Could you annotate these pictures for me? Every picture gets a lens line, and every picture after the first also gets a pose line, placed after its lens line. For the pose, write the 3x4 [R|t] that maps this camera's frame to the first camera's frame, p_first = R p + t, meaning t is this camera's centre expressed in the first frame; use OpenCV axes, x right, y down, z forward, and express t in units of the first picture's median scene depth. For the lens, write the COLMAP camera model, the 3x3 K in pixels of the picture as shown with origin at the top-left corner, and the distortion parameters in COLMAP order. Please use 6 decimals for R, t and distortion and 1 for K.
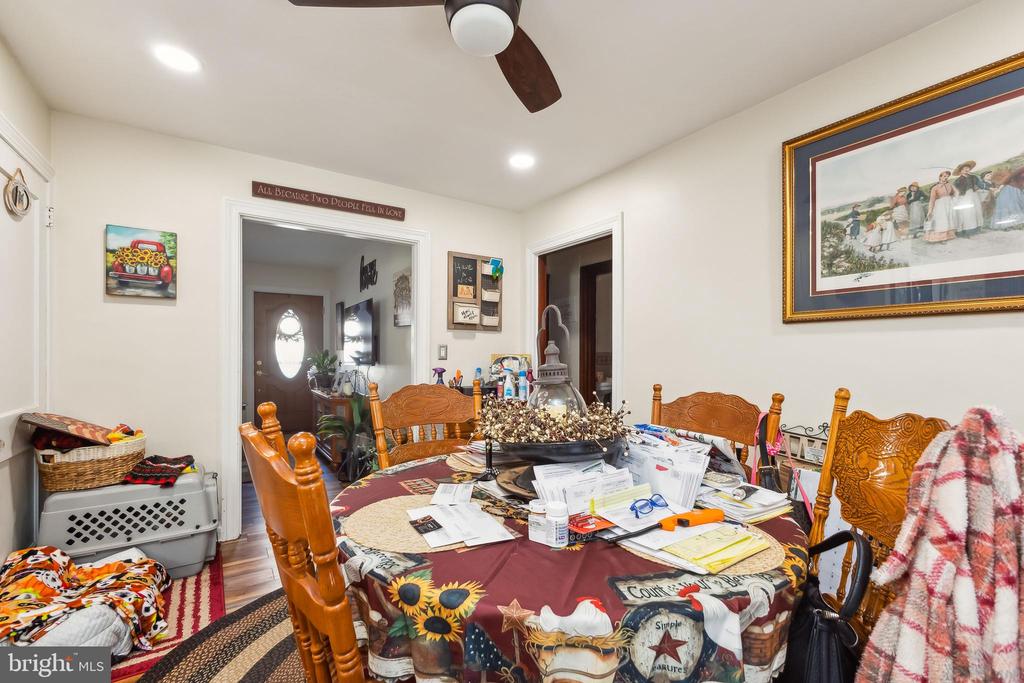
lens RADIAL K [[451.2, 0, 517.8], [0, 451.2, 350.3], [0, 0, 1]] dist [0.012662, 0.000375]
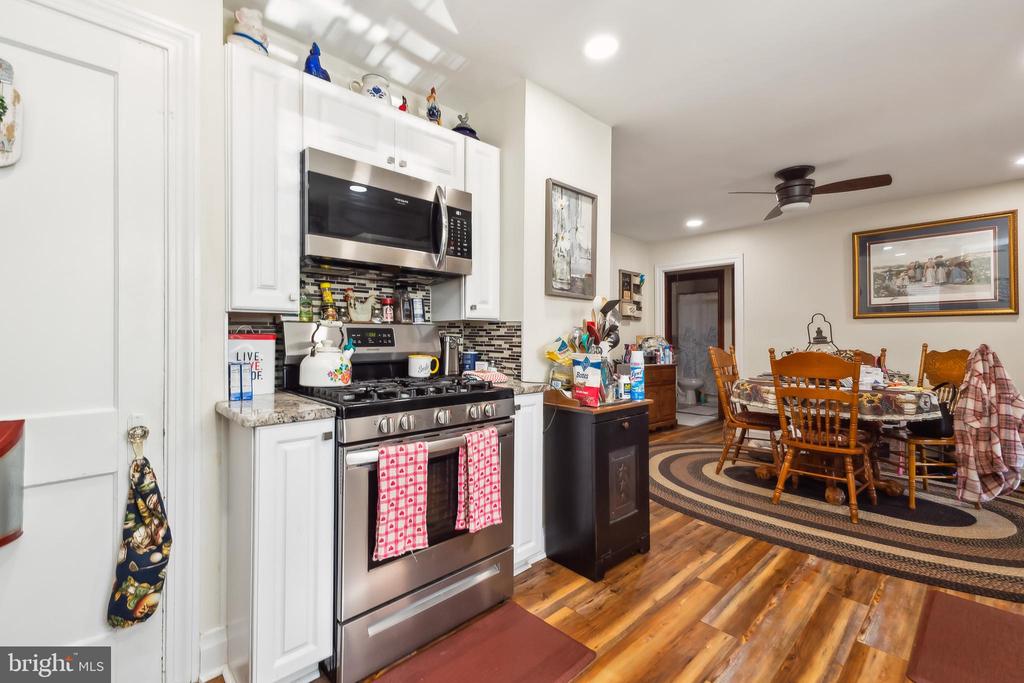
lens RADIAL K [[451.2, 0, 513.8], [0, 451.2, 339.4], [0, 0, 1]] dist [0.012662, 0.000375]
pose [[0.981113, -0.002411, 0.193418, -1.488463], [0.001477, 0.999987, 0.004971, 0.025882], [-0.193428, -0.004592, 0.981104, -0.833013]]
